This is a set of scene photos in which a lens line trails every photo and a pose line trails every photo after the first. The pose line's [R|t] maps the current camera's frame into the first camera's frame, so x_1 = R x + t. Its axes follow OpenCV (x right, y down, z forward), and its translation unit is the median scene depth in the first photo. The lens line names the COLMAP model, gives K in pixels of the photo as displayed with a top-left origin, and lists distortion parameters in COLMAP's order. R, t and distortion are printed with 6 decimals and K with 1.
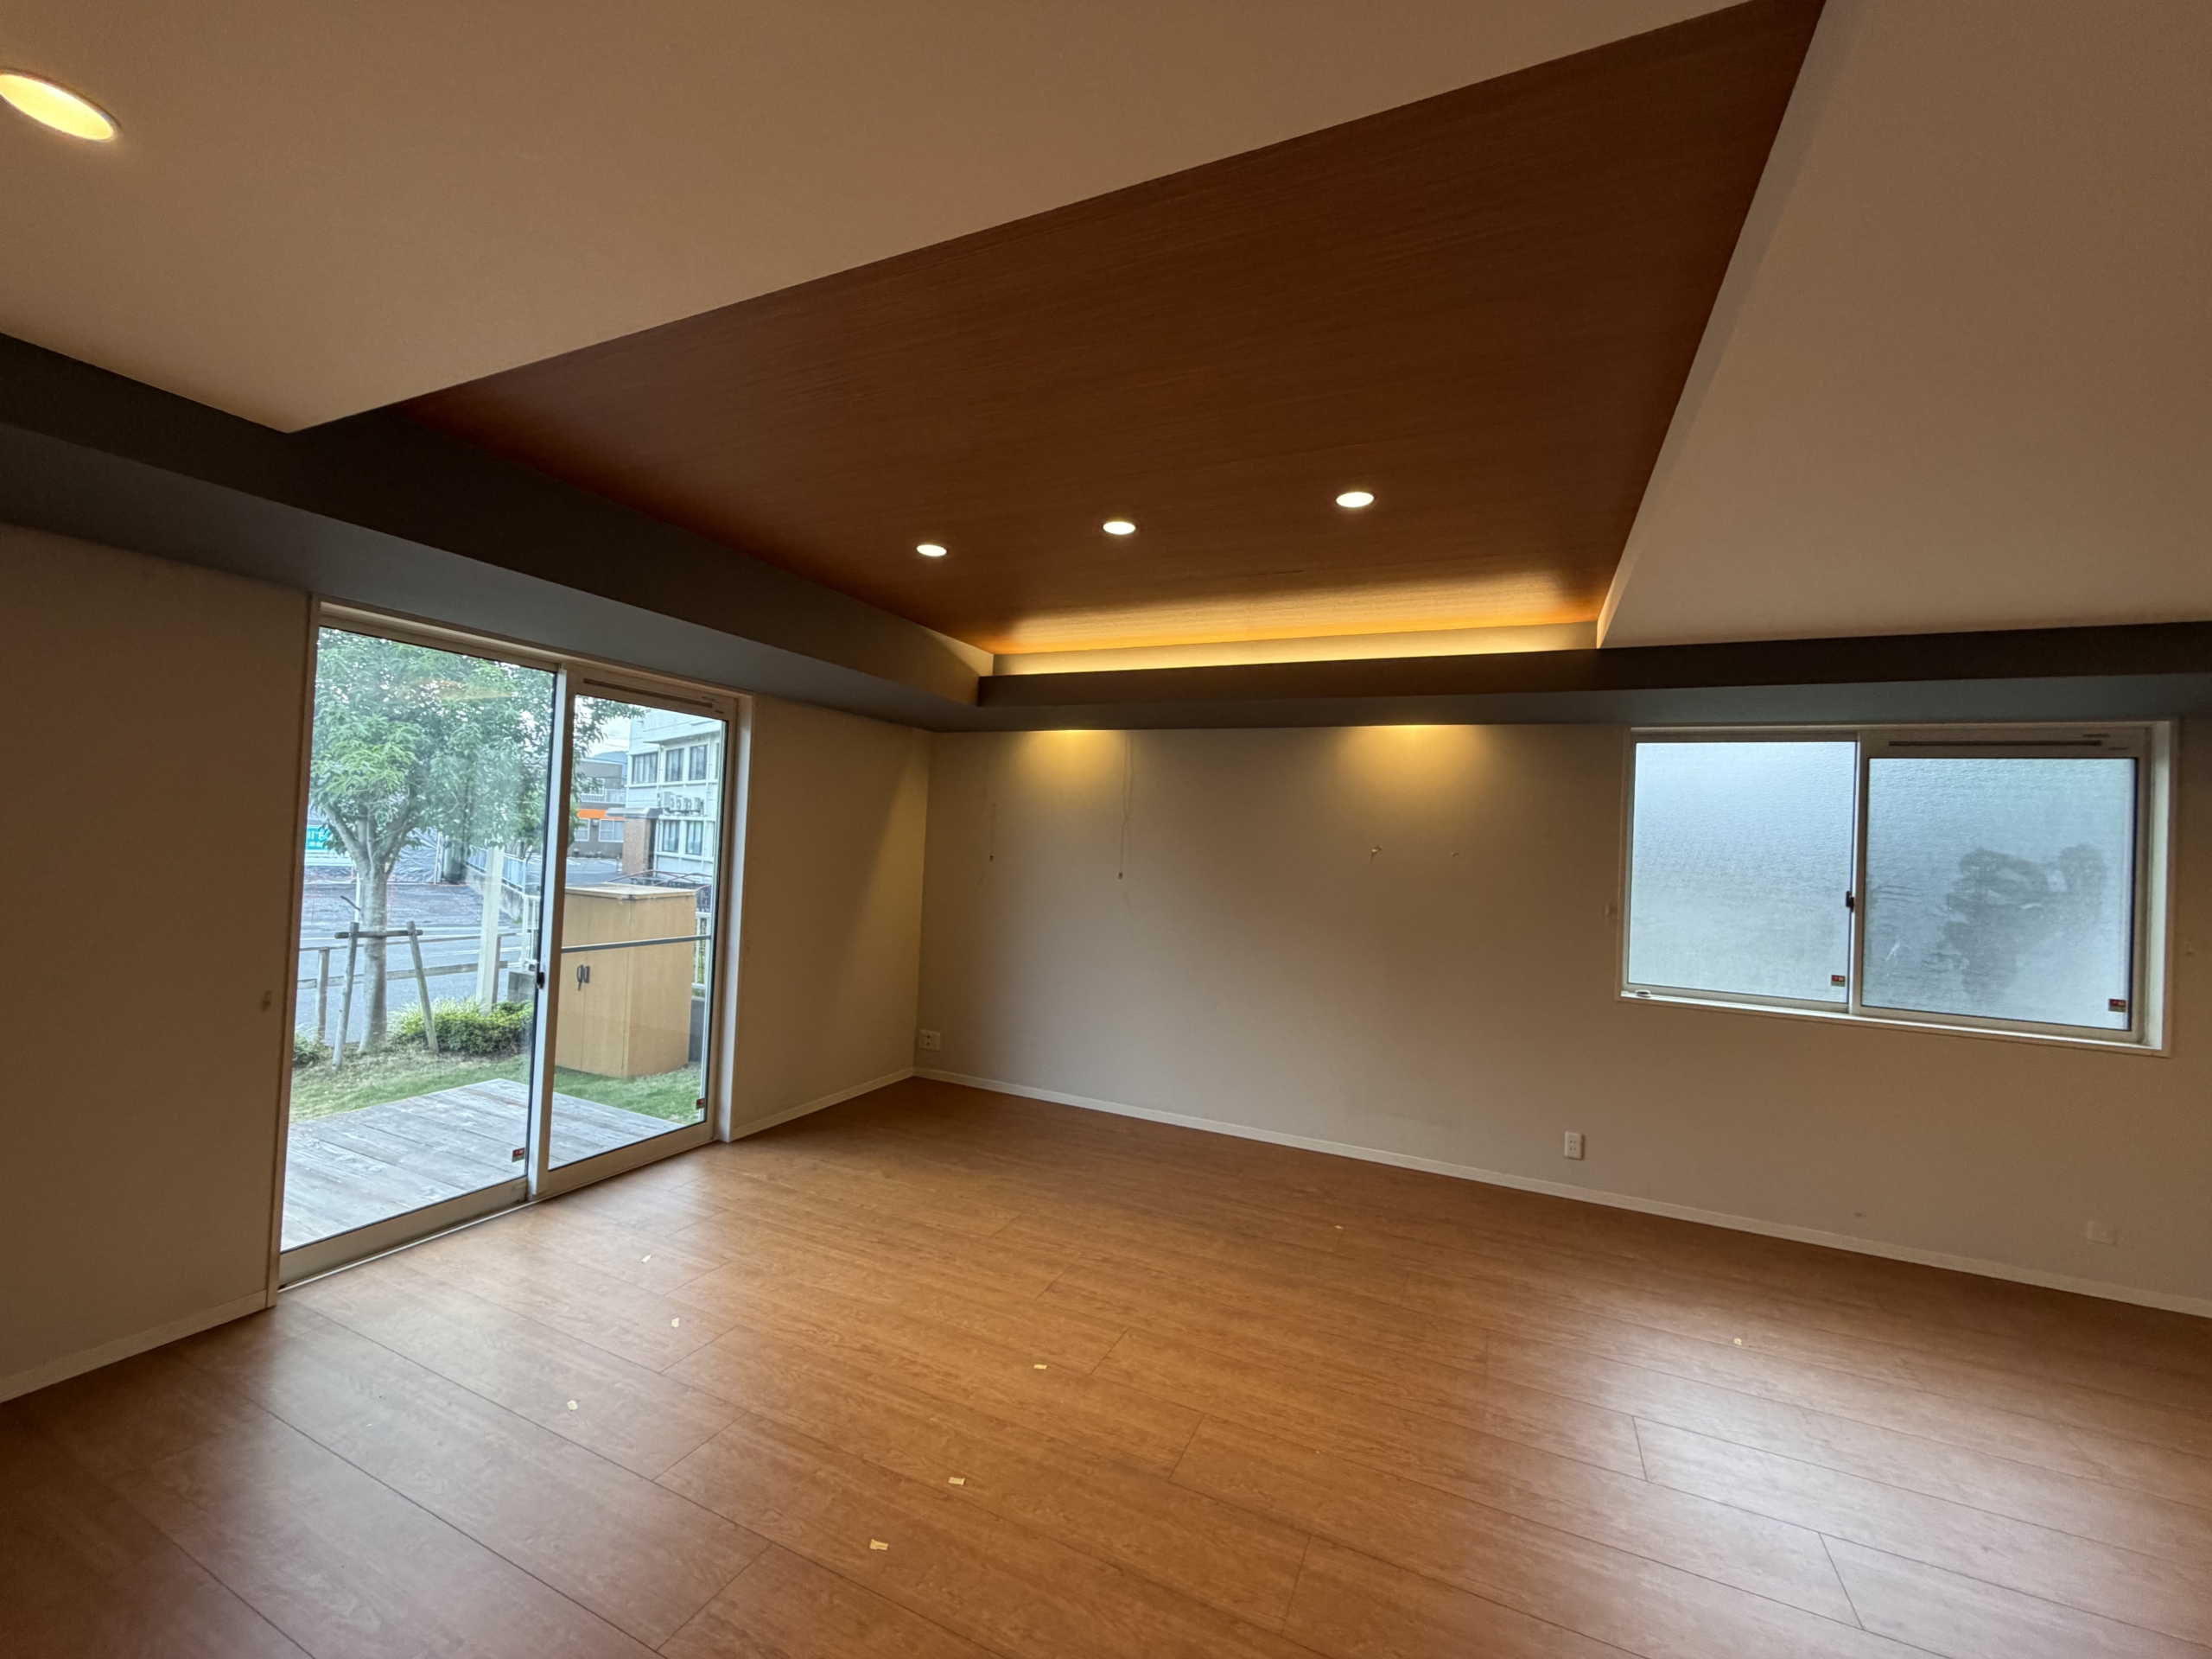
lens RADIAL K [[882.3, 0, 1106.0], [0, 882.3, 829.5], [0, 0, 1]] dist [-0.001290, -0.000025]
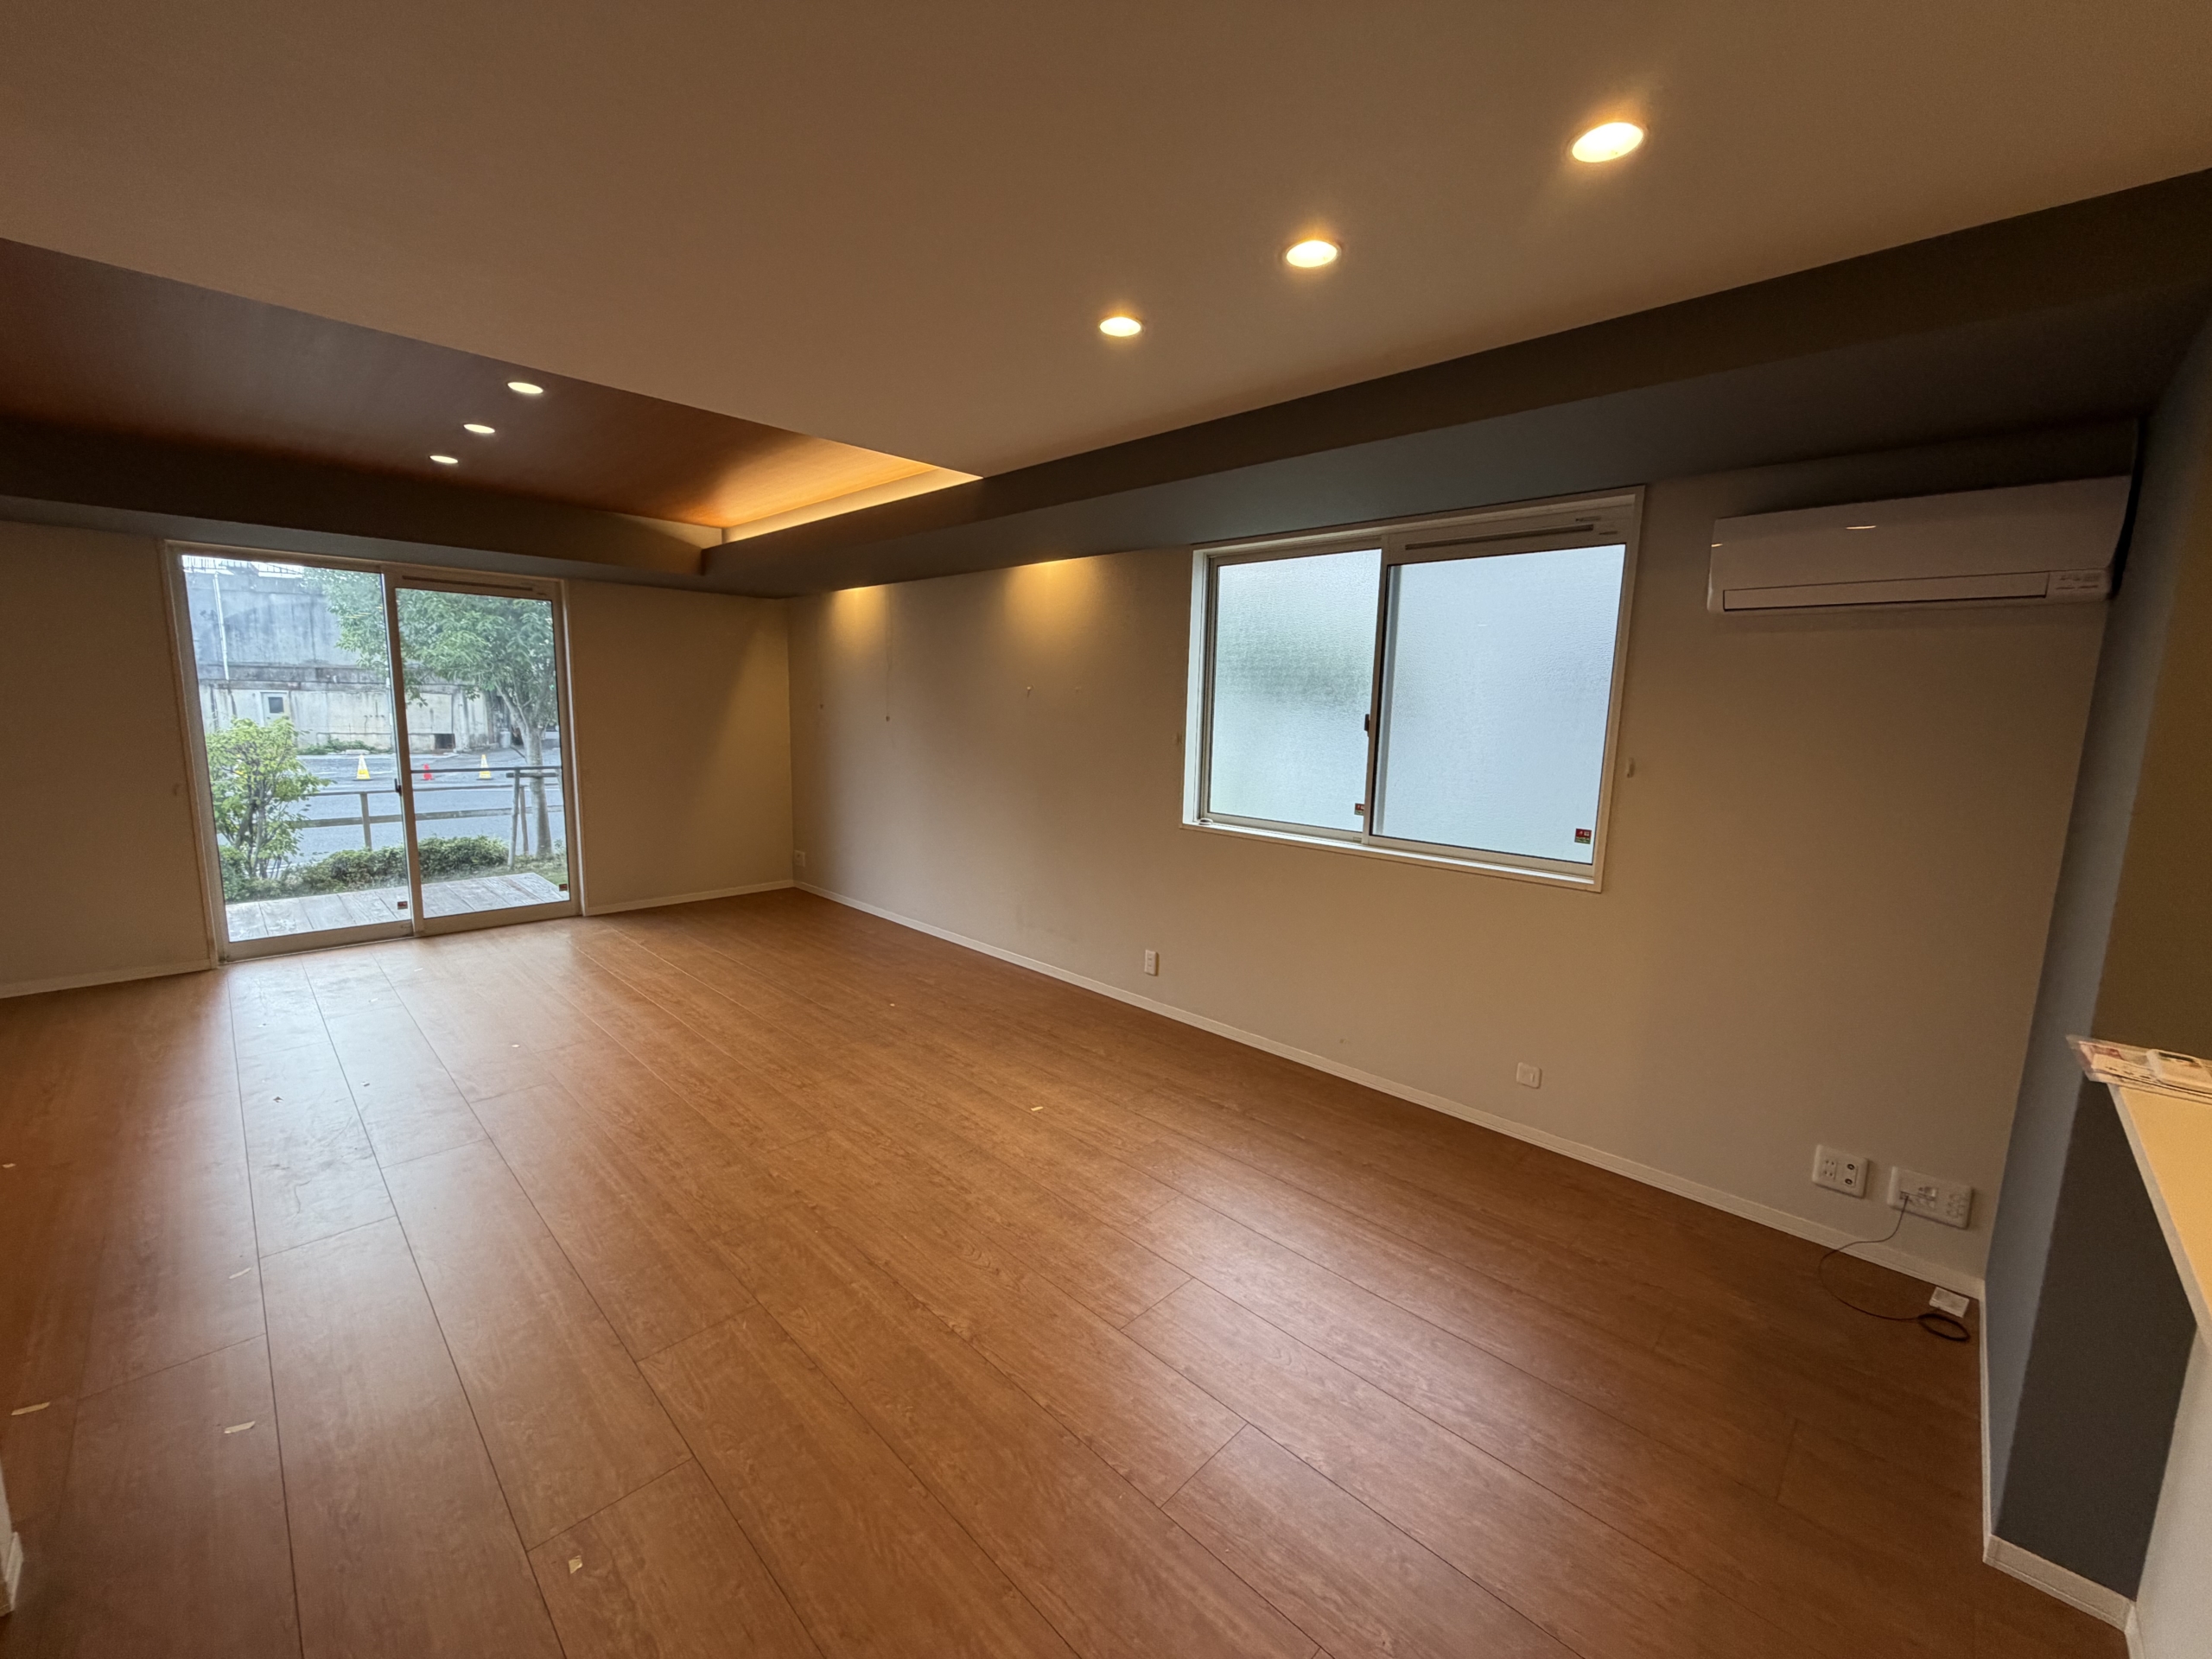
lens RADIAL K [[885.6, 0, 1106.0], [0, 885.6, 829.5], [0, 0, 1]] dist [-0.001502, 0.000067]
pose [[0.941744, 0.025424, -0.335369, 0.847369], [0.025190, 0.989006, 0.145713, 0.044514], [0.335387, -0.145672, 0.930750, 0.014536]]
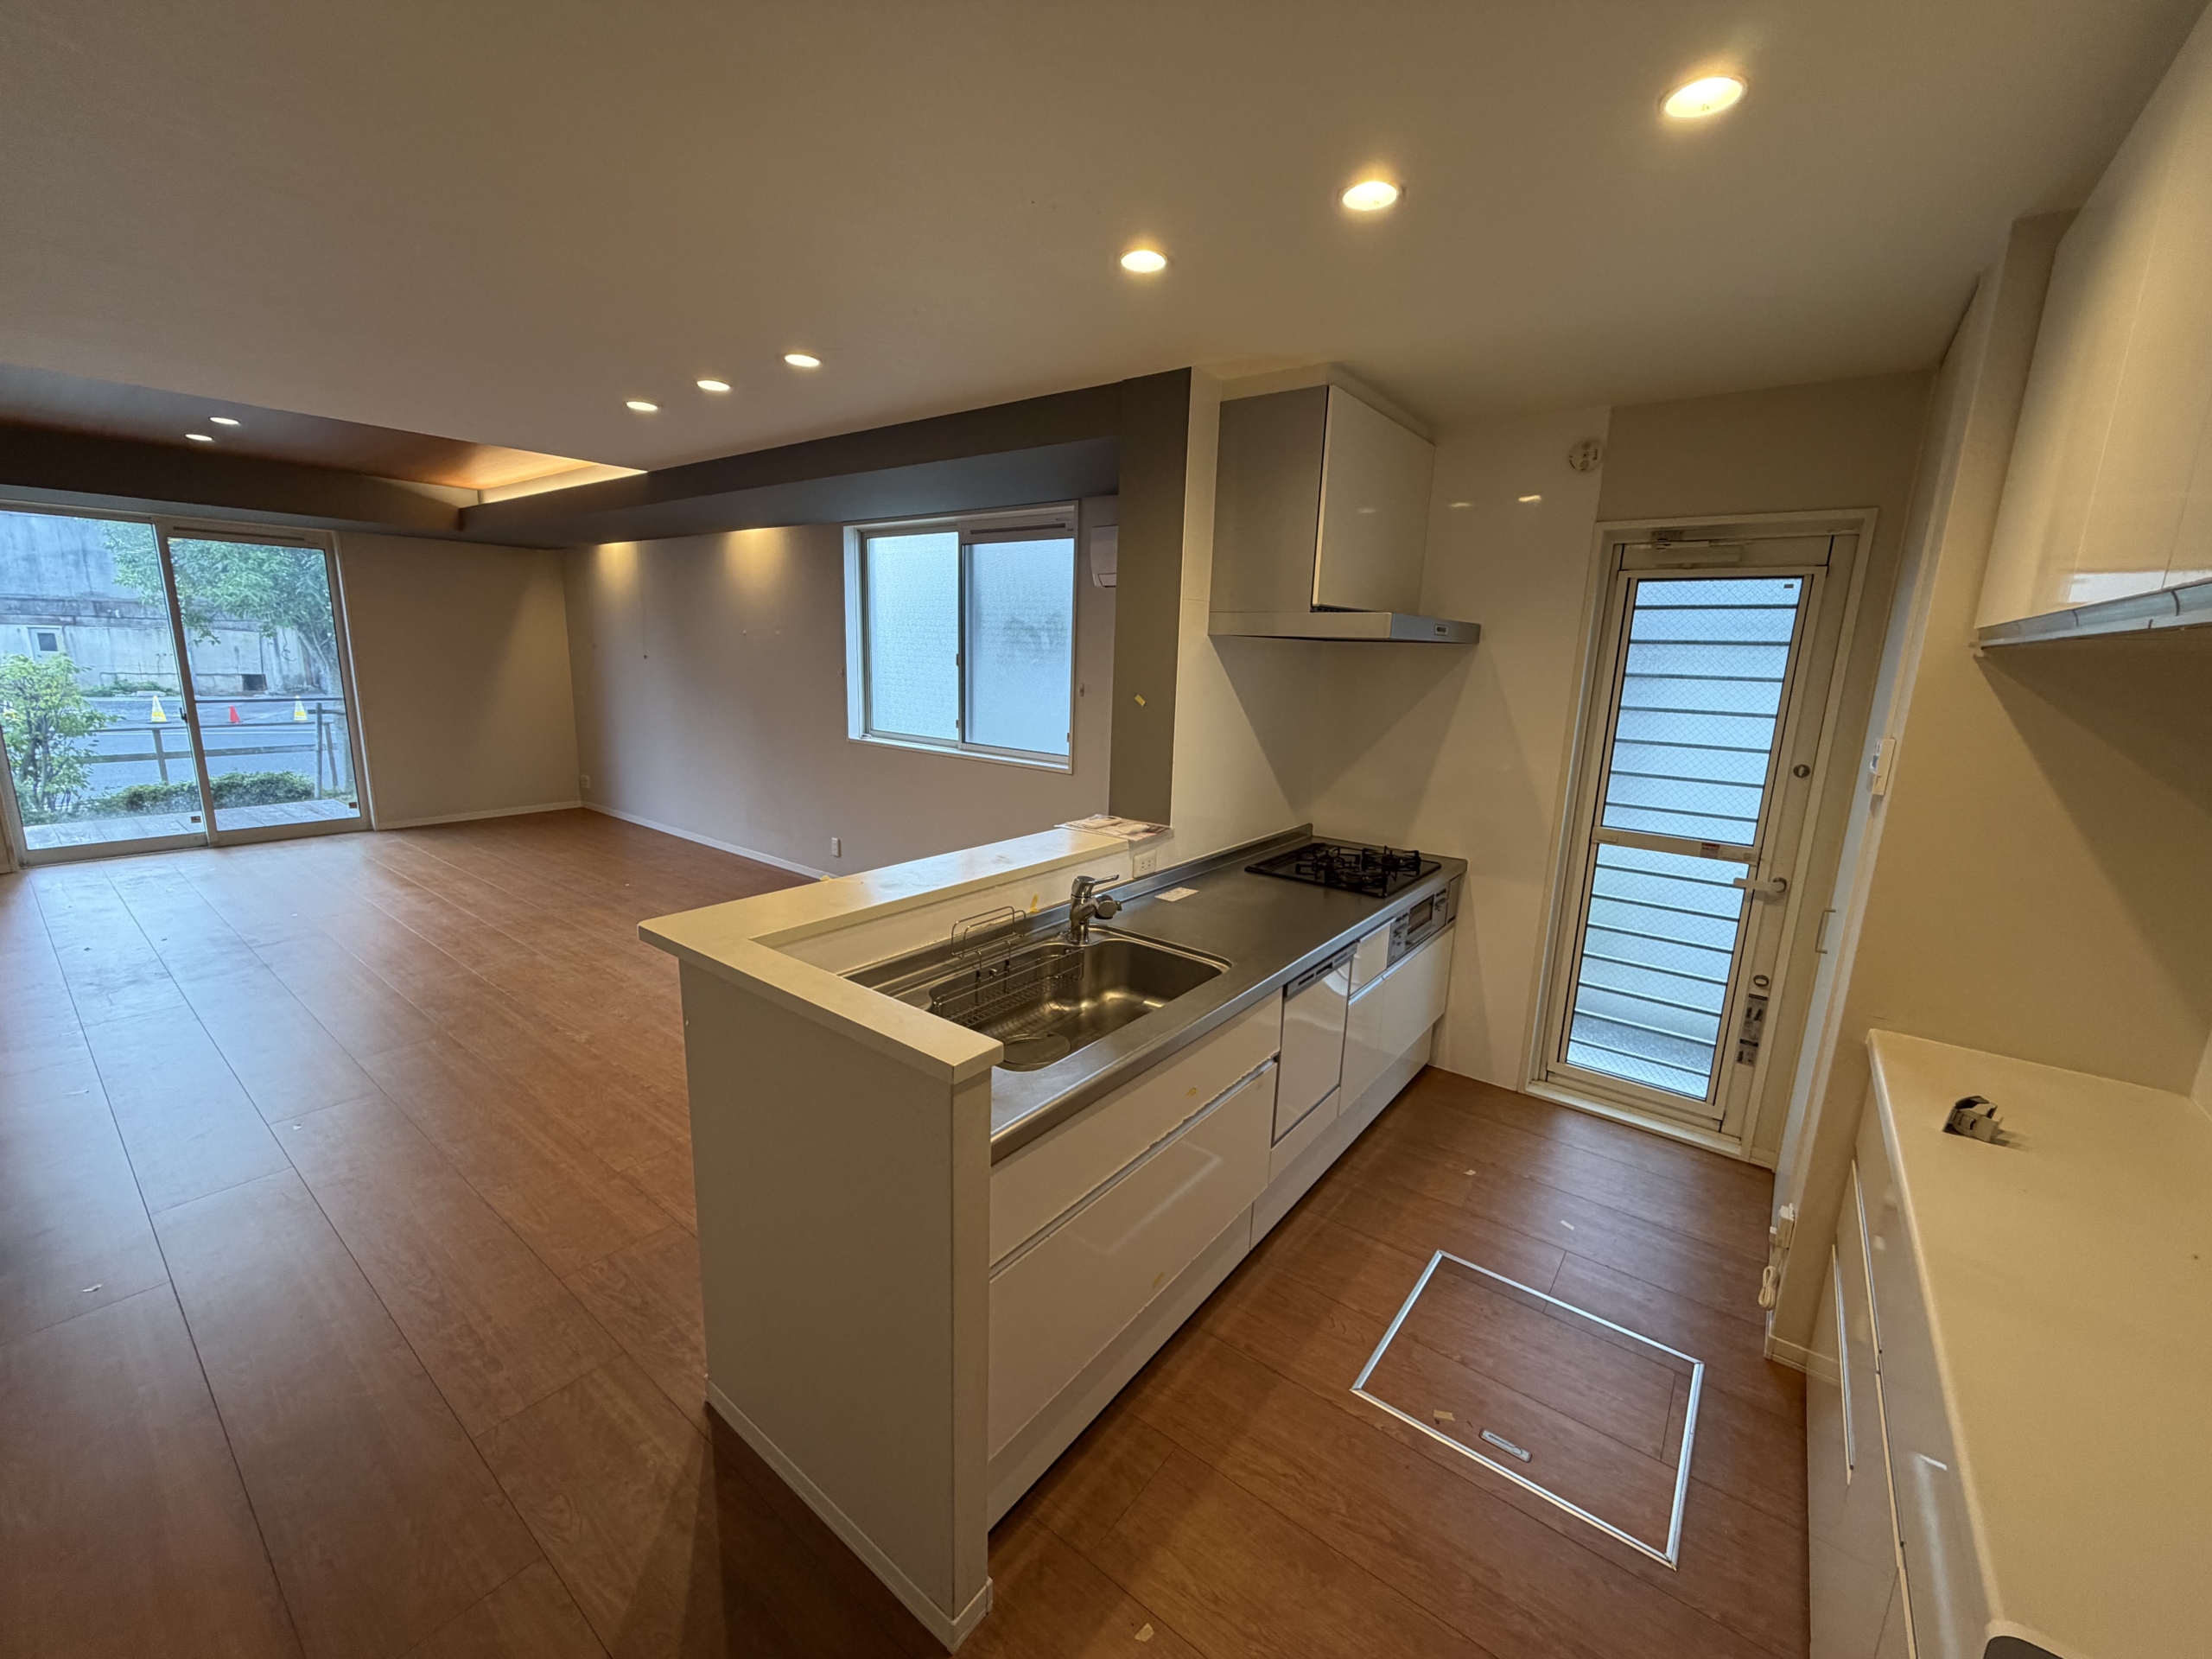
lens RADIAL K [[893.8, 0, 1106.0], [0, 893.8, 829.5], [0, 0, 1]] dist [0.000981, 0.000661]
pose [[0.973025, 0.029834, -0.228762, 1.280604], [0.018819, 0.978034, 0.207595, 0.051328], [0.229930, -0.206301, 0.951090, -0.224810]]
